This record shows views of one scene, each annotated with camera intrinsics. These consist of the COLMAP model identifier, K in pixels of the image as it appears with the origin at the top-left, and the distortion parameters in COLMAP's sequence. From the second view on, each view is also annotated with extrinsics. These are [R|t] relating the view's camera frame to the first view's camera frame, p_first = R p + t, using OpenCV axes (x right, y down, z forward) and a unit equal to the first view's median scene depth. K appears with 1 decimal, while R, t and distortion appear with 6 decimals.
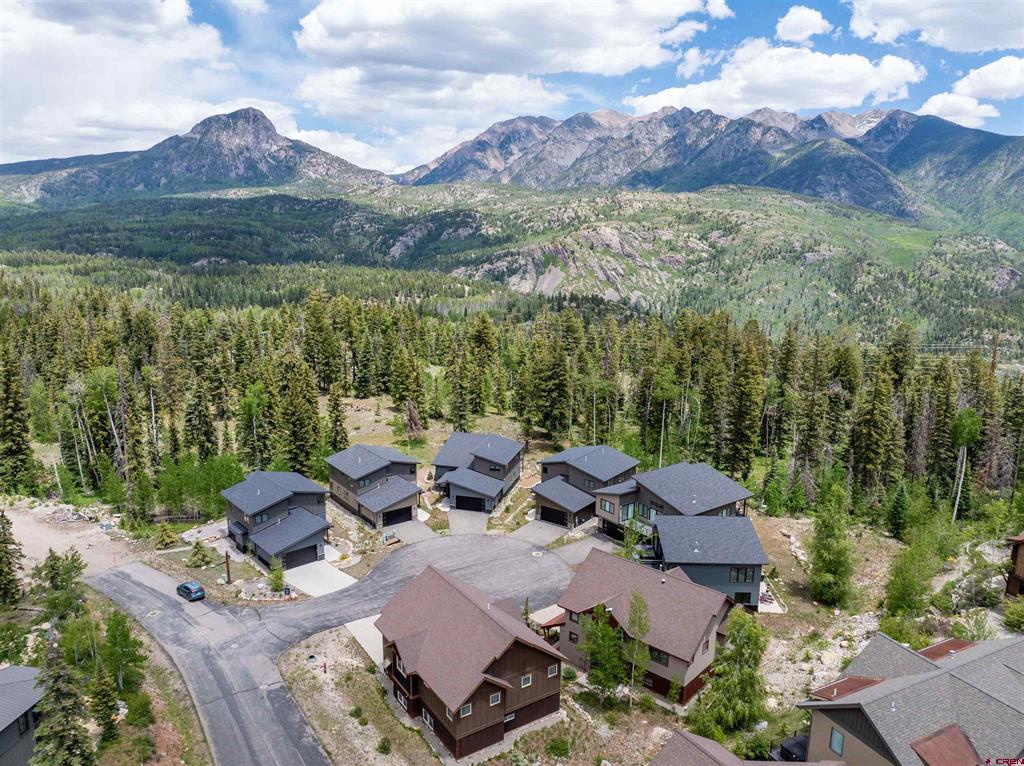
lens RADIAL K [[721.1, 0, 512.0], [0, 721.1, 383.0], [0, 0, 1]] dist [-0.034366, 0.001566]
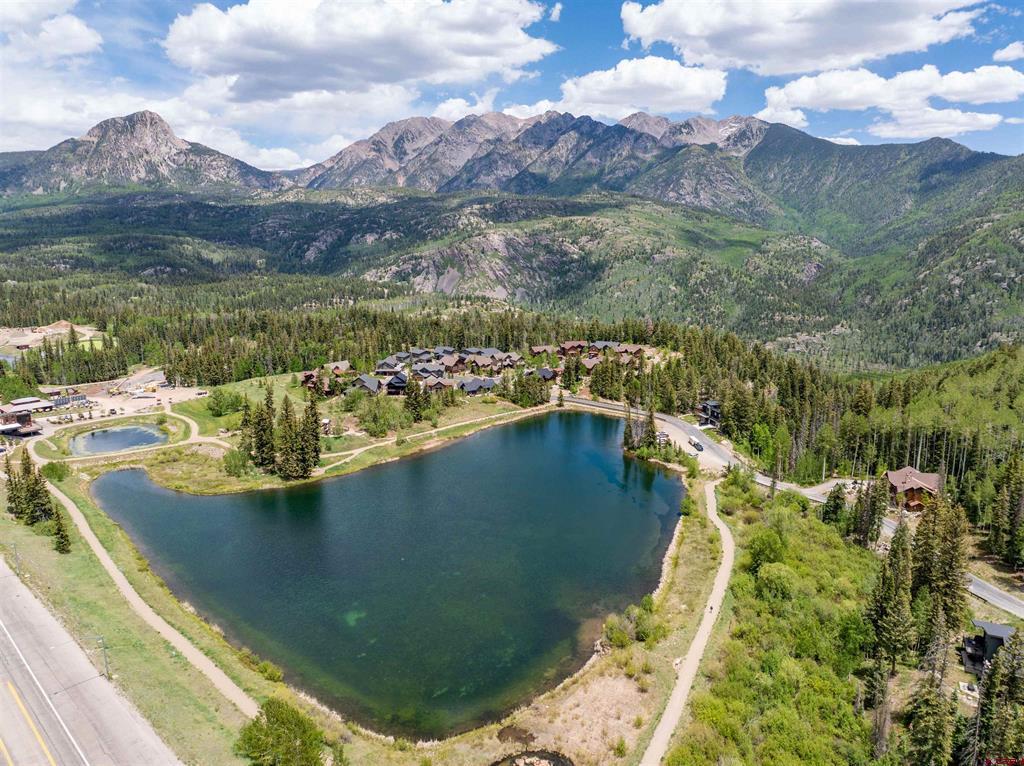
lens RADIAL K [[721.1, 0, 512.0], [0, 721.1, 383.0], [0, 0, 1]] dist [-0.034366, 0.001566]
pose [[0.989713, -0.036737, 0.138267, -0.012107], [0.035150, 0.999285, 0.013905, 0.012161], [-0.138679, -0.008902, 0.990297, -0.159346]]
